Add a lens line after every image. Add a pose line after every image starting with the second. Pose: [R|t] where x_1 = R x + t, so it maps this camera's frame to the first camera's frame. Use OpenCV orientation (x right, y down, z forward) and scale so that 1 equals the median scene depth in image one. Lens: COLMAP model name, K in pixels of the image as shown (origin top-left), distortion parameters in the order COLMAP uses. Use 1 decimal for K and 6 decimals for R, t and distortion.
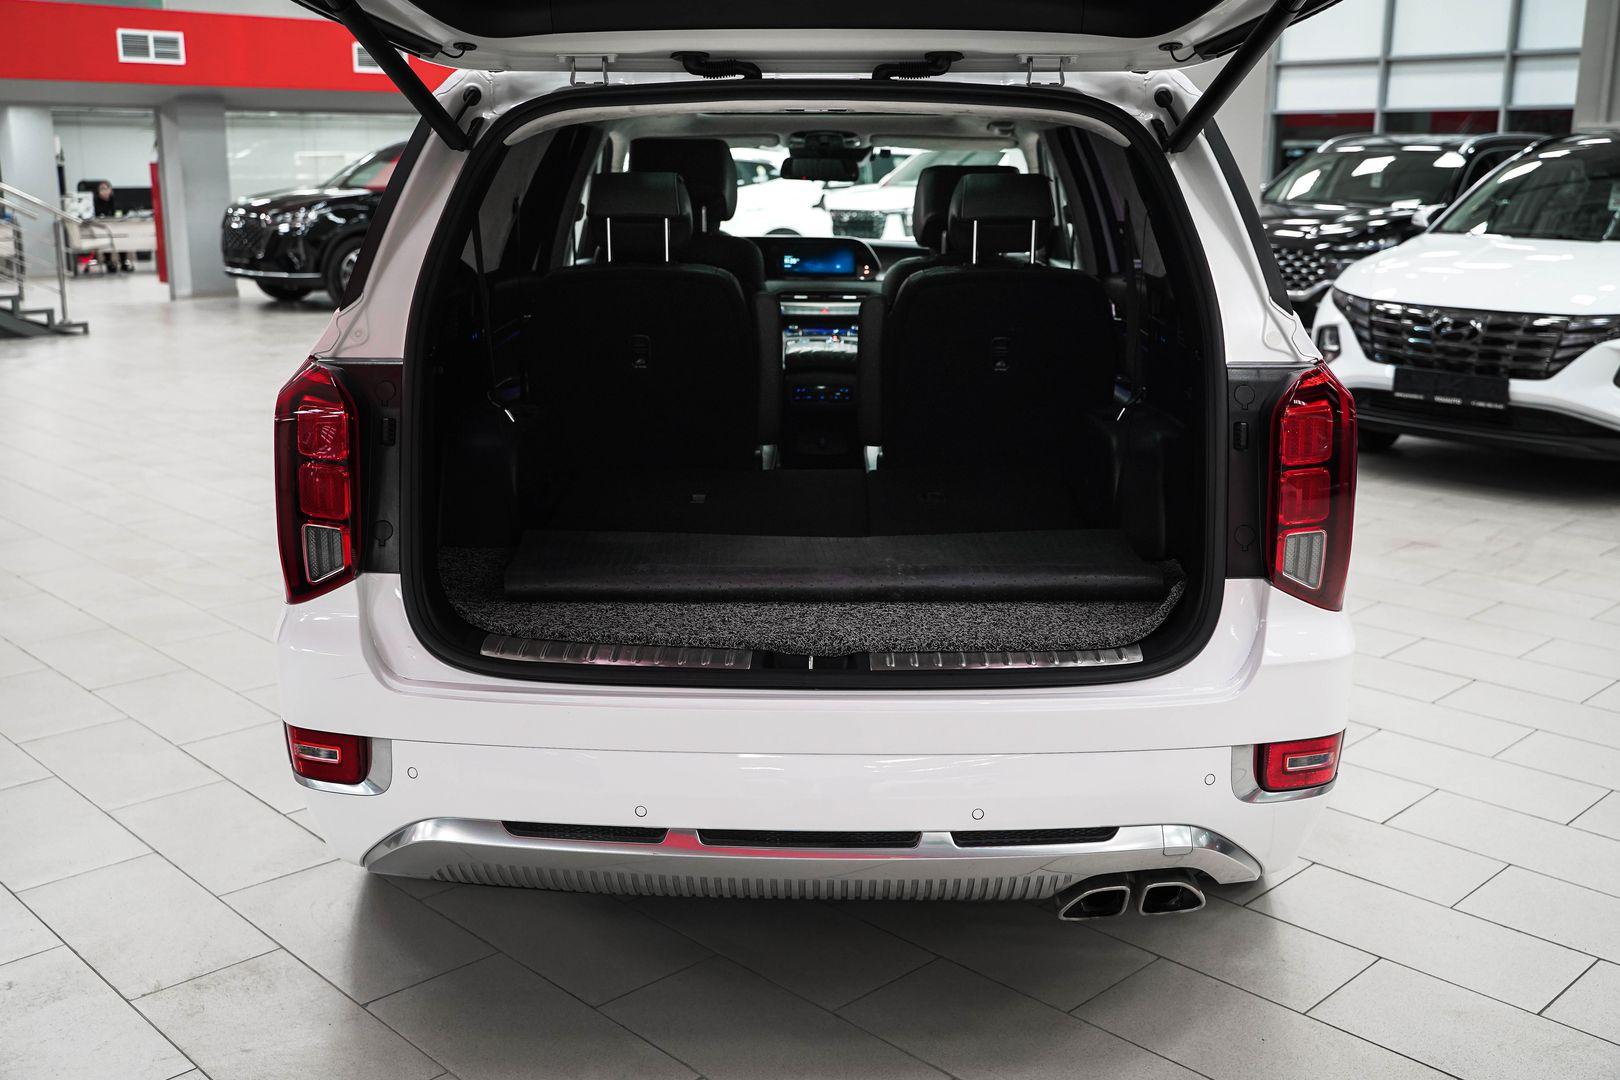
lens RADIAL K [[1648.1, 0, 810.0], [0, 1648.1, 540.0], [0, 0, 1]] dist [-0.000382, 0.002544]
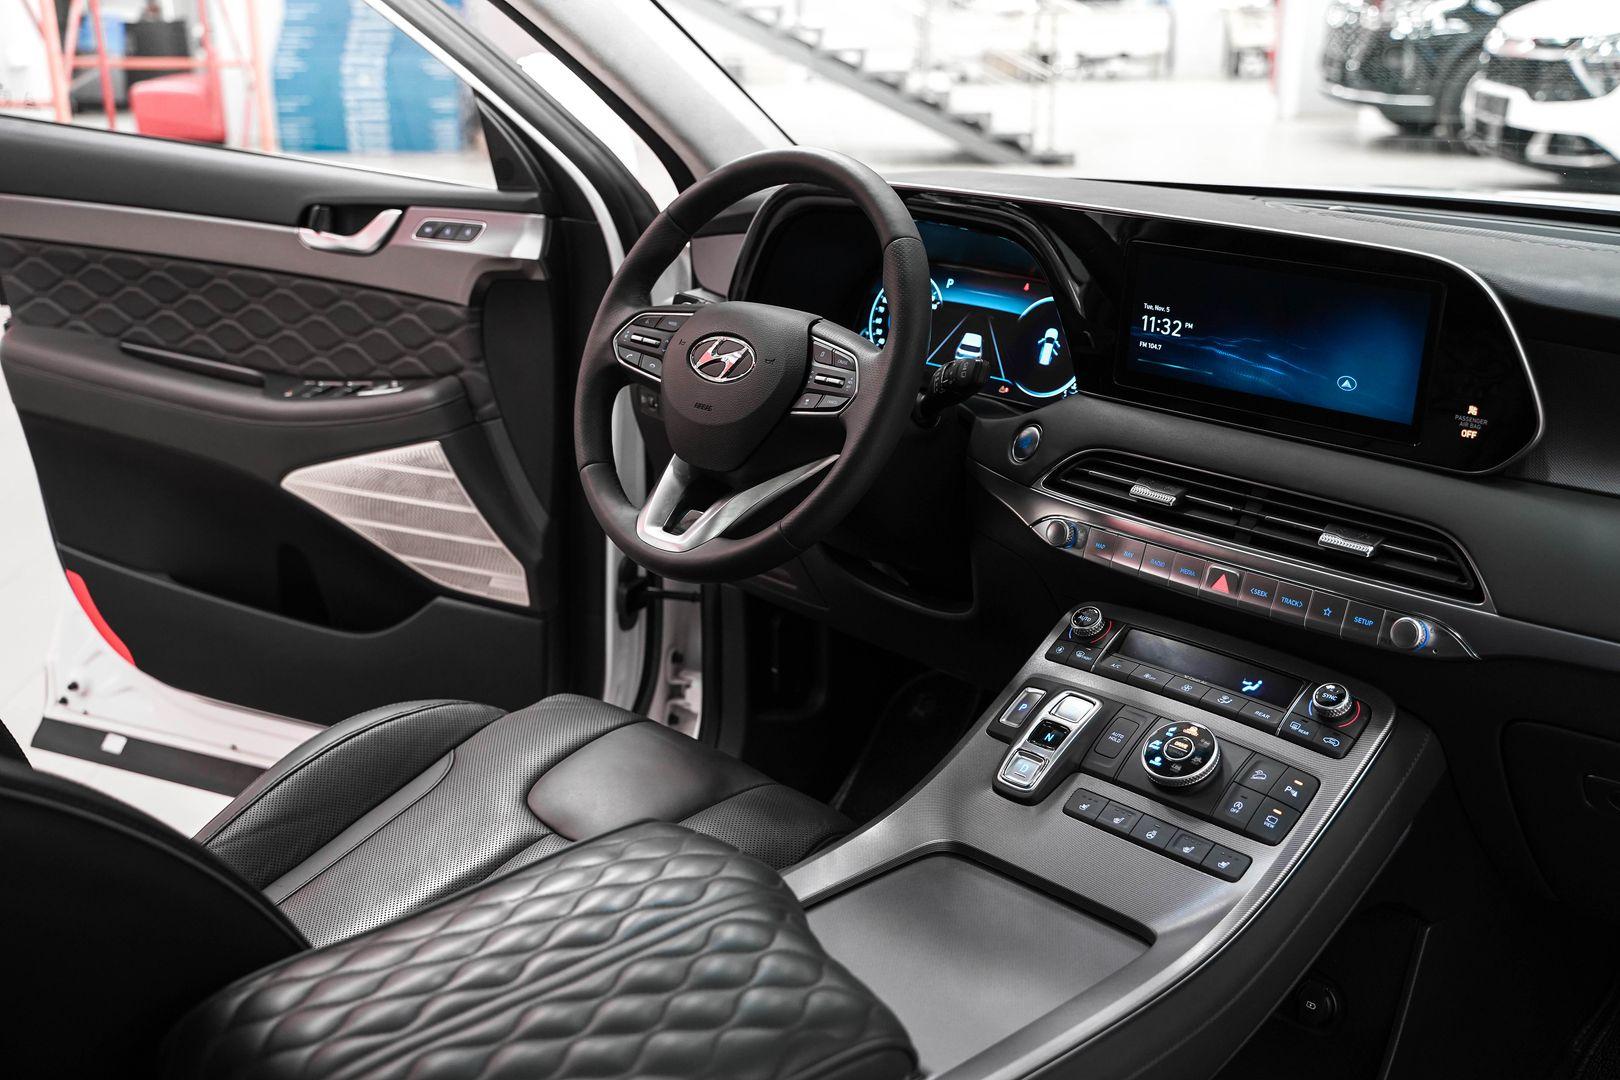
lens RADIAL K [[1791.1, 0, 810.0], [0, 1791.1, 540.0], [0, 0, 1]] dist [-0.032284, 0.164013]
pose [[0.708124, 0.216229, -0.672165, 0.054887], [-0.146589, 0.976235, 0.159615, -0.074694], [0.690704, -0.014495, 0.722992, 0.339709]]
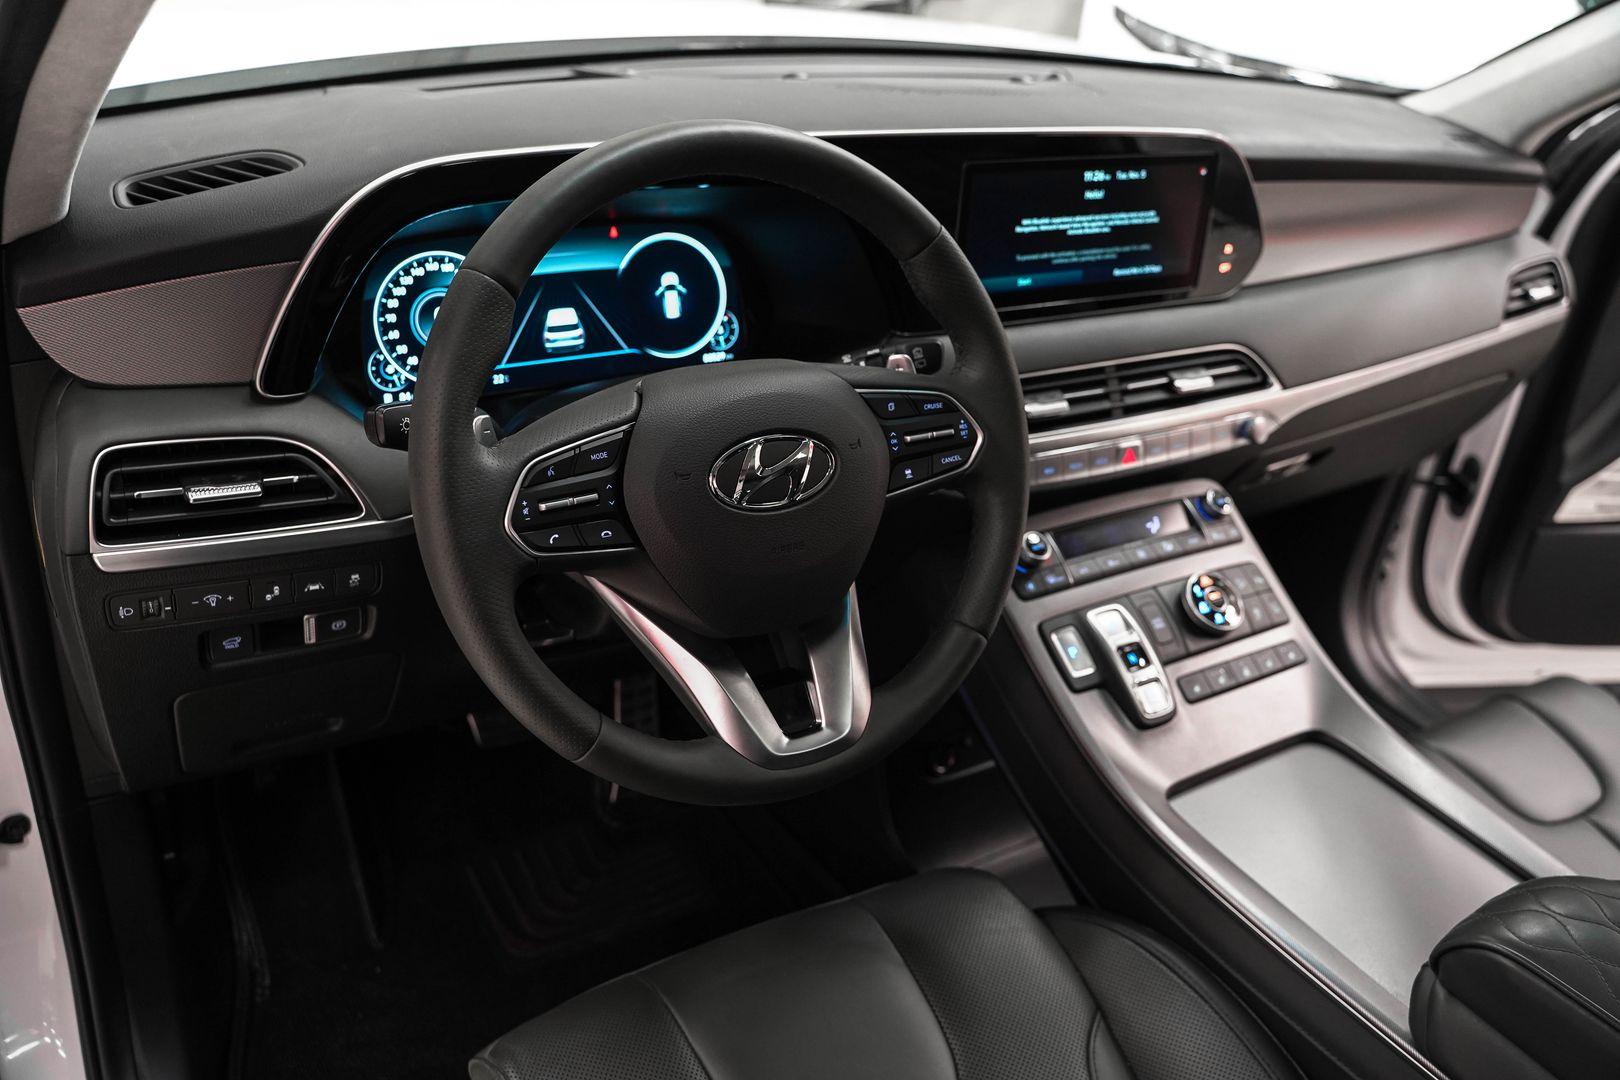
lens RADIAL K [[1325.3, 0, 810.0], [0, 1325.3, 540.0], [0, 0, 1]] dist [-0.115790, 0.096659]
pose [[0.839966, -0.195201, 0.506313, -0.056082], [0.010704, 0.938837, 0.344196, -0.083392], [-0.542533, -0.283694, 0.790681, 0.373042]]
